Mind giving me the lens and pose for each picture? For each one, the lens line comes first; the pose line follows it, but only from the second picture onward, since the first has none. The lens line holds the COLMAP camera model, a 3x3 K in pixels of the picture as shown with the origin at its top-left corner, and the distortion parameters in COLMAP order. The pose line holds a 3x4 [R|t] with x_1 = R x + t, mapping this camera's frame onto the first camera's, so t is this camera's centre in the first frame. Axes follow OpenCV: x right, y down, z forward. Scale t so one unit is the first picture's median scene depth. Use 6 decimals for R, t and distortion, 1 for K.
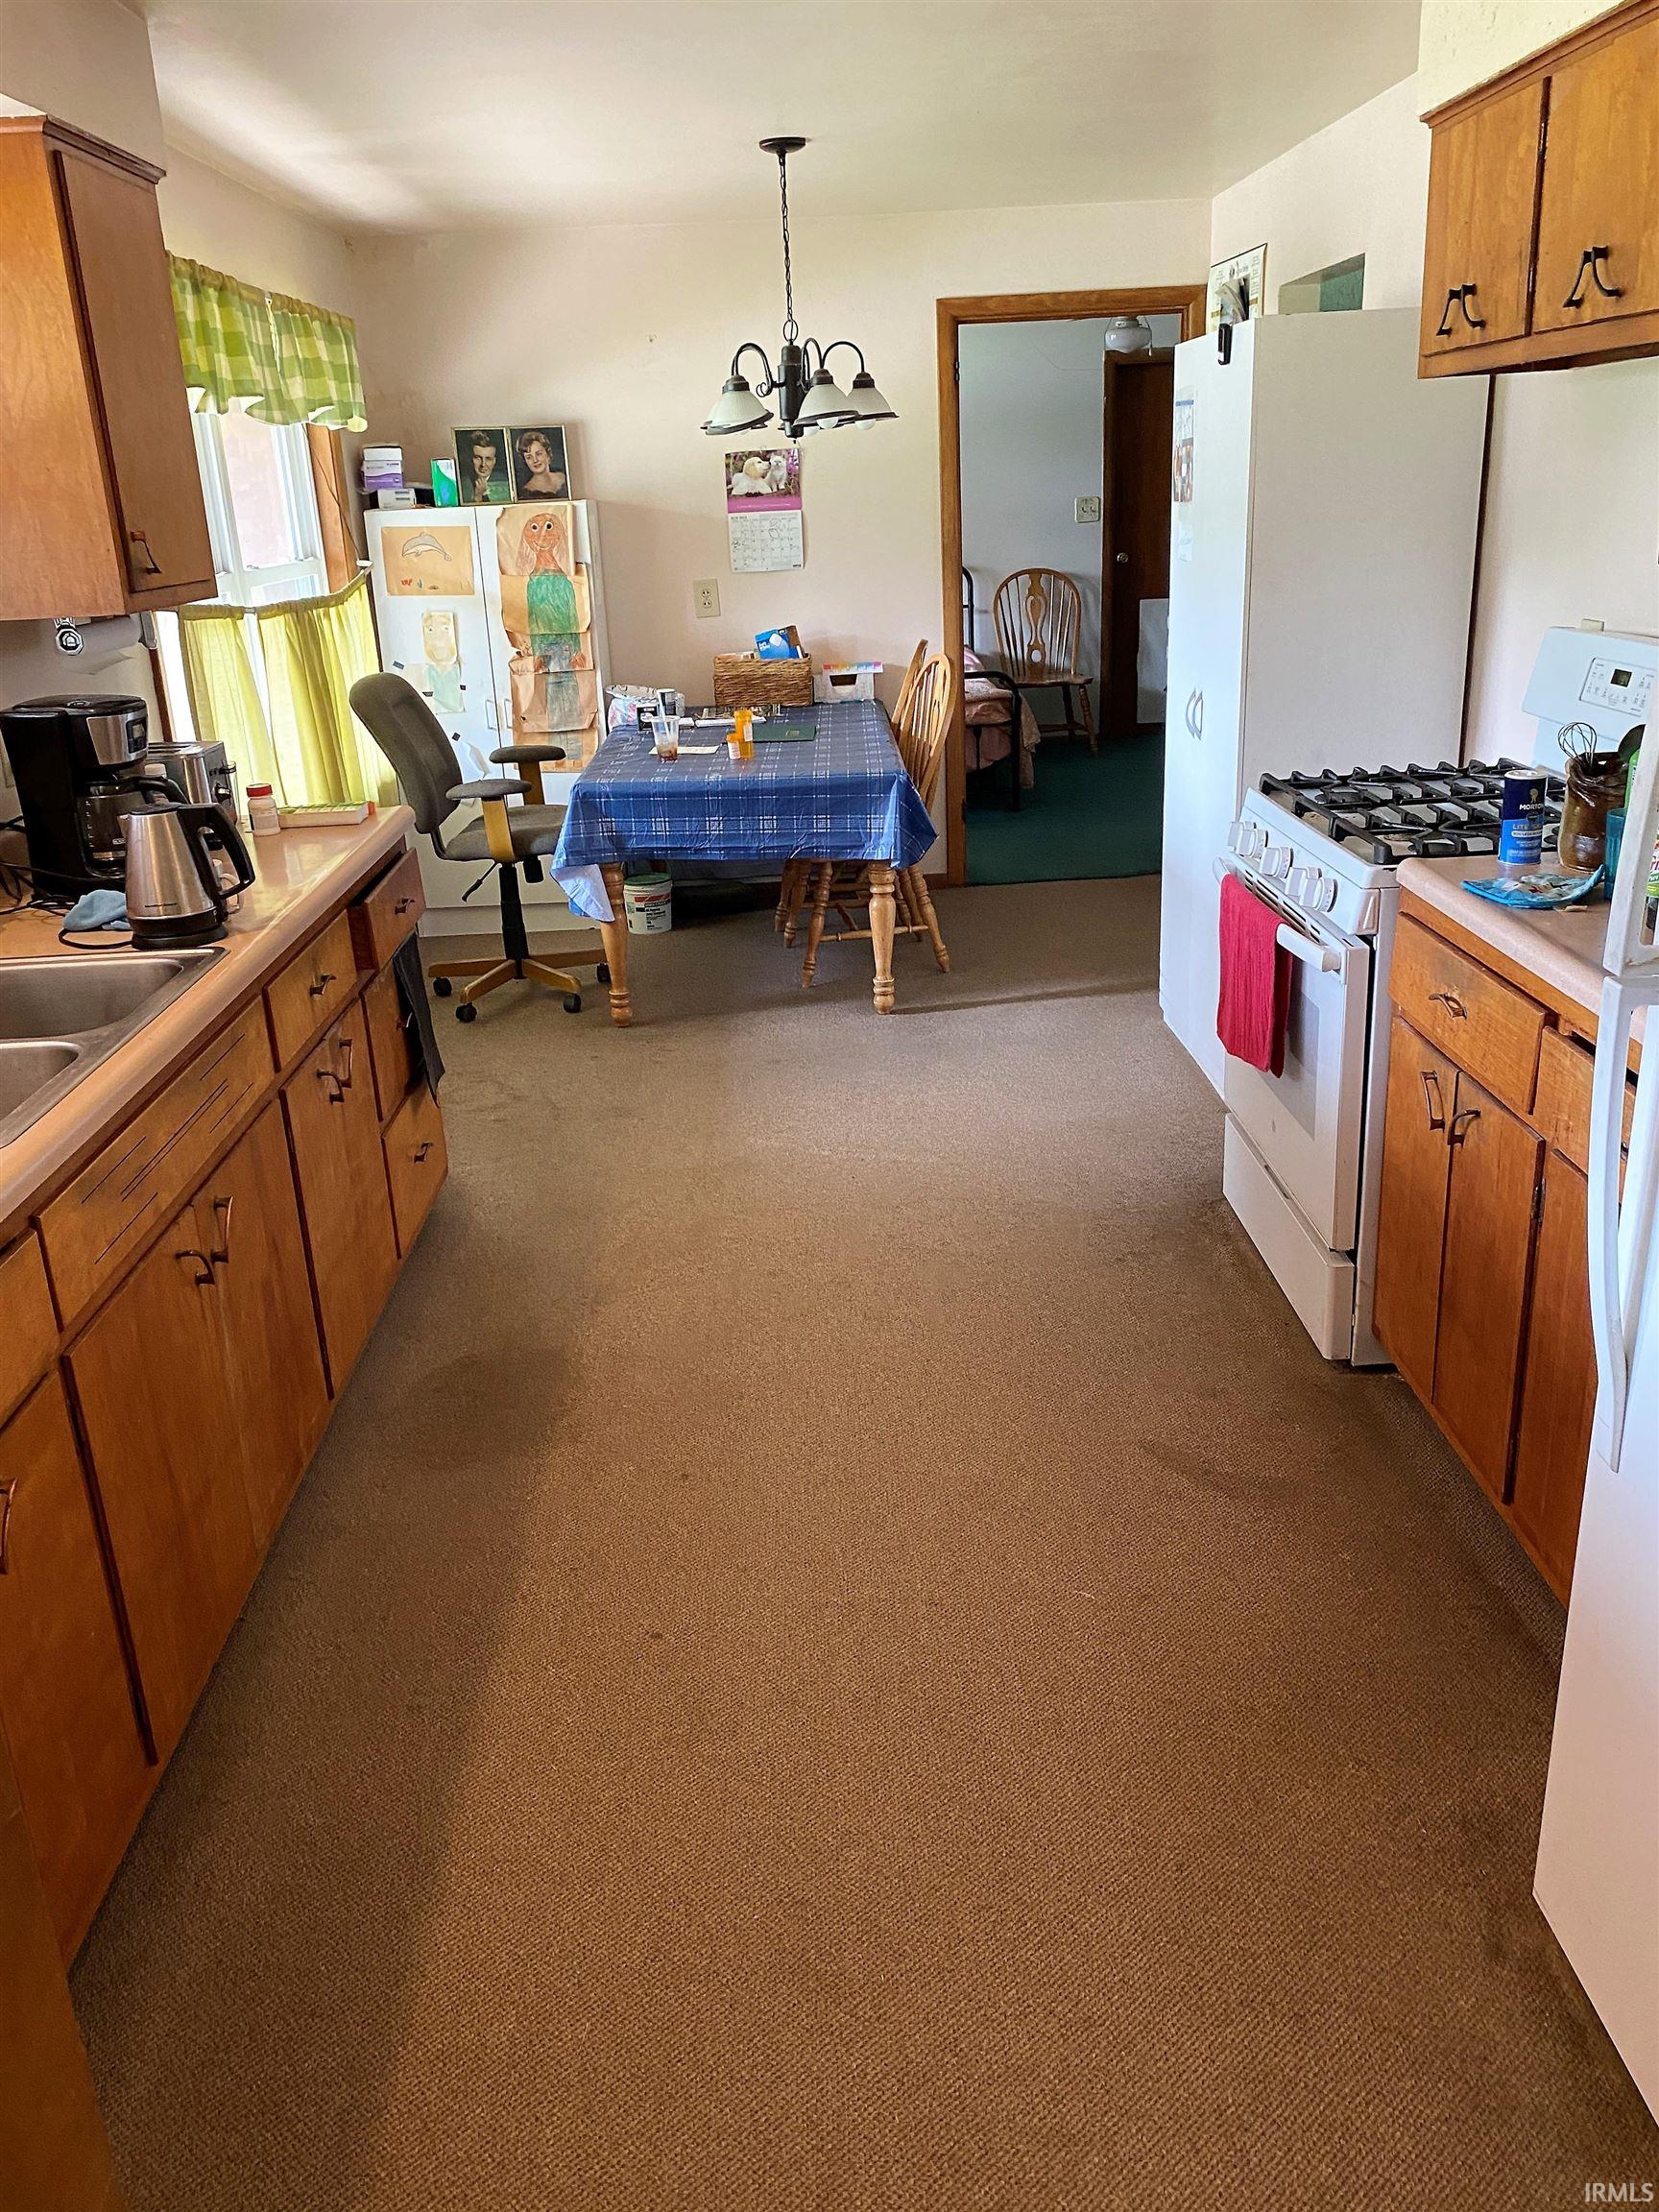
lens RADIAL K [[1705.5, 0, 812.4], [0, 1705.5, 1090.9], [0, 0, 1]] dist [0.049831, -0.051936]
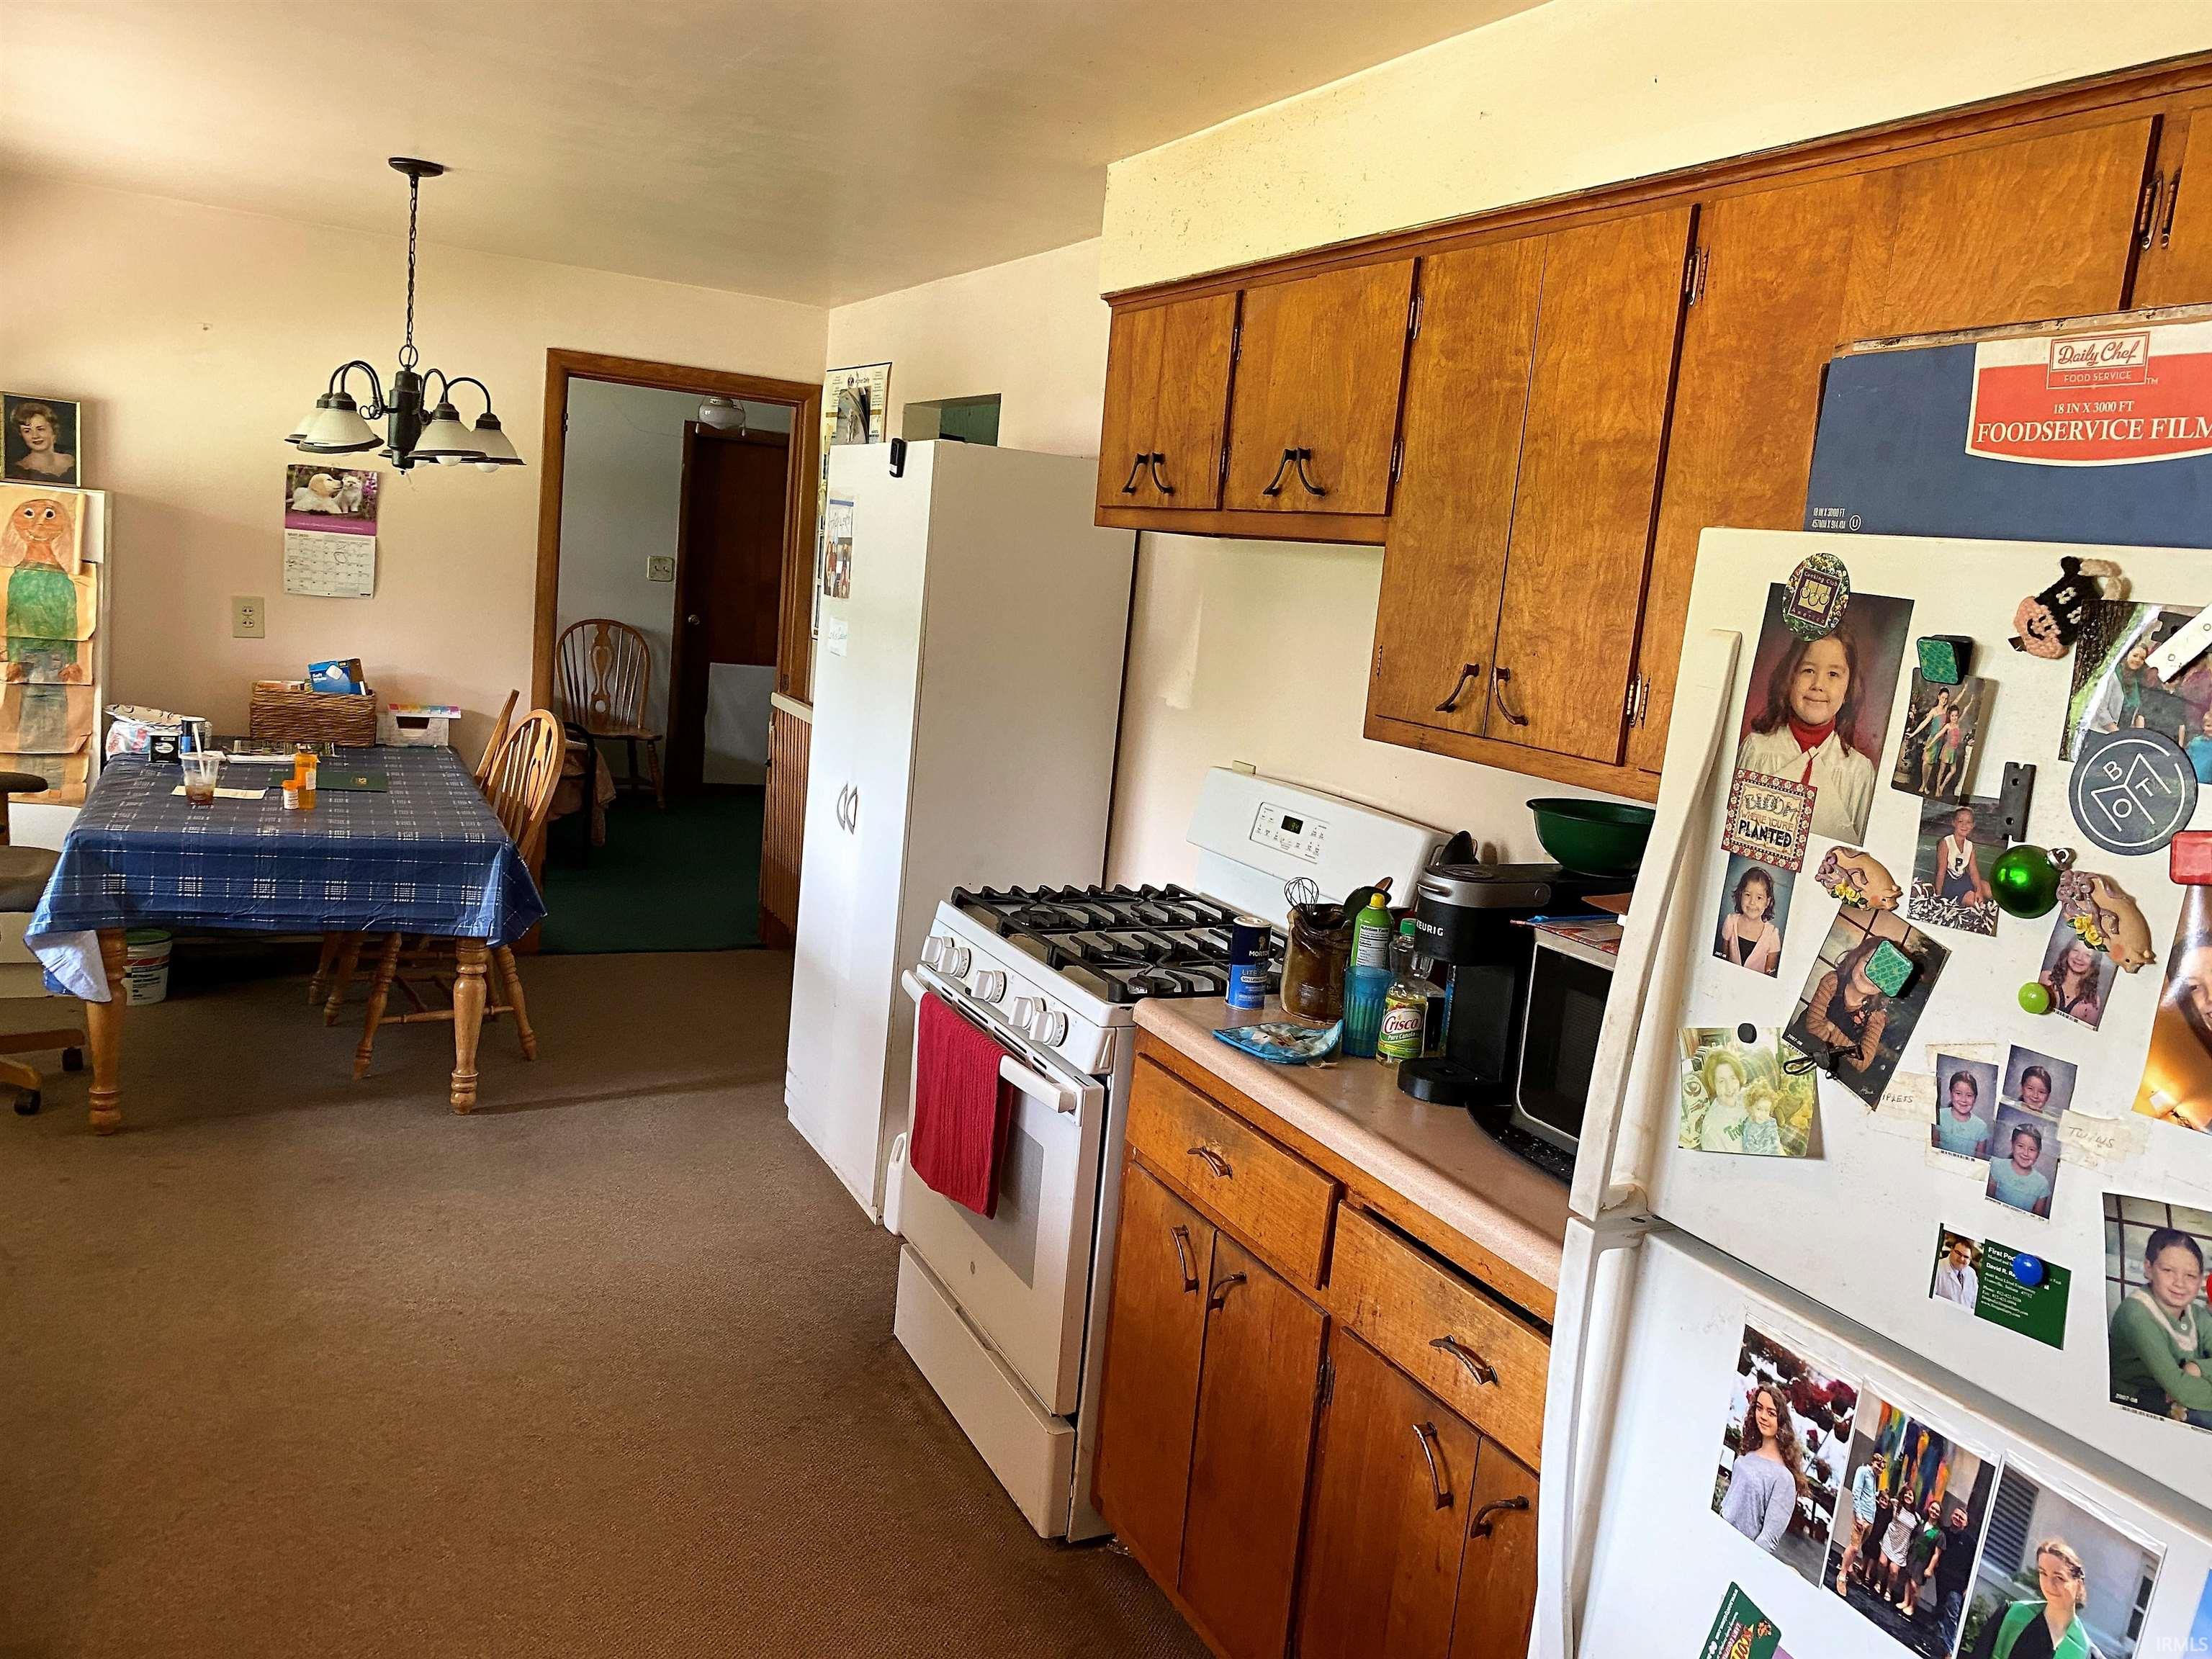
lens RADIAL K [[1705.5, 0, 1111.5], [0, 1705.5, 807.9], [0, 0, 1]] dist [0.049831, -0.051936]
pose [[0.894447, 0.070085, 0.441648, -0.074111], [0.012866, 0.983199, -0.182081, -0.044401], [-0.446989, 0.168544, 0.878518, 0.090408]]
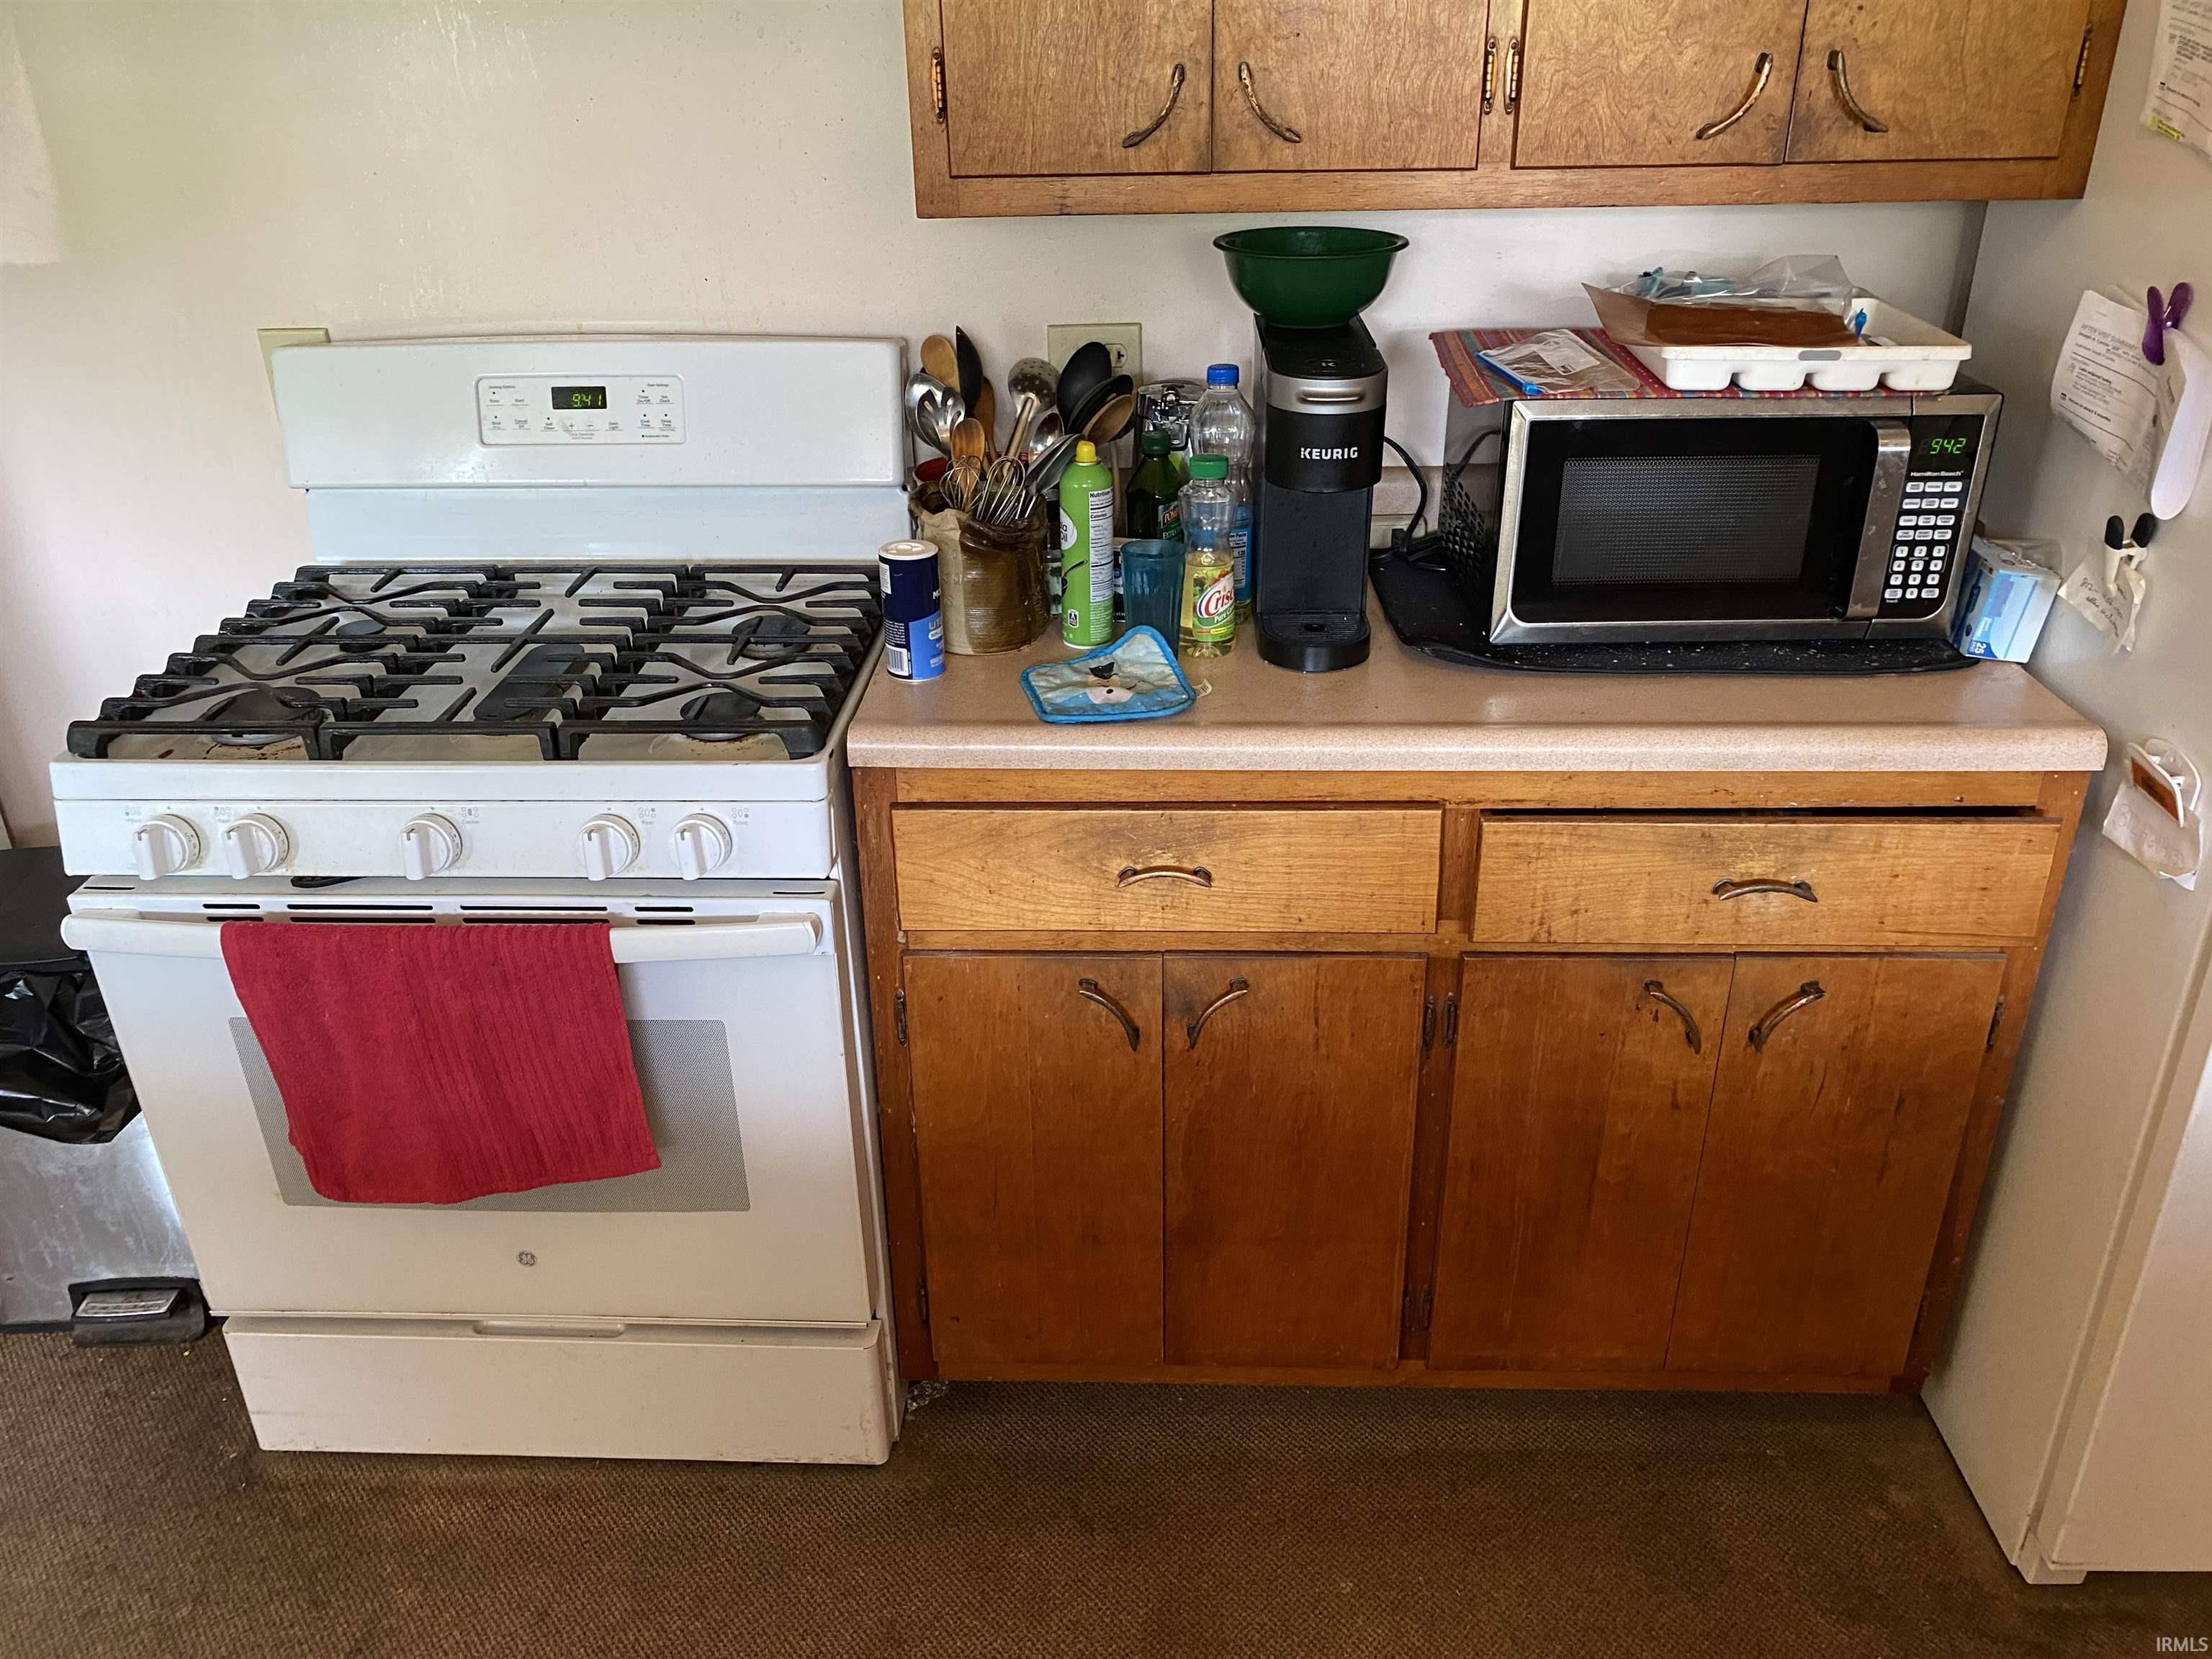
lens RADIAL K [[1705.5, 0, 1100.4], [0, 1705.5, 813.0], [0, 0, 1]] dist [0.049831, -0.051936]
pose [[0.057559, -0.405345, 0.912350, -0.151717], [0.352743, 0.863177, 0.361244, -0.204472], [-0.933948, 0.301032, 0.192666, 0.550501]]
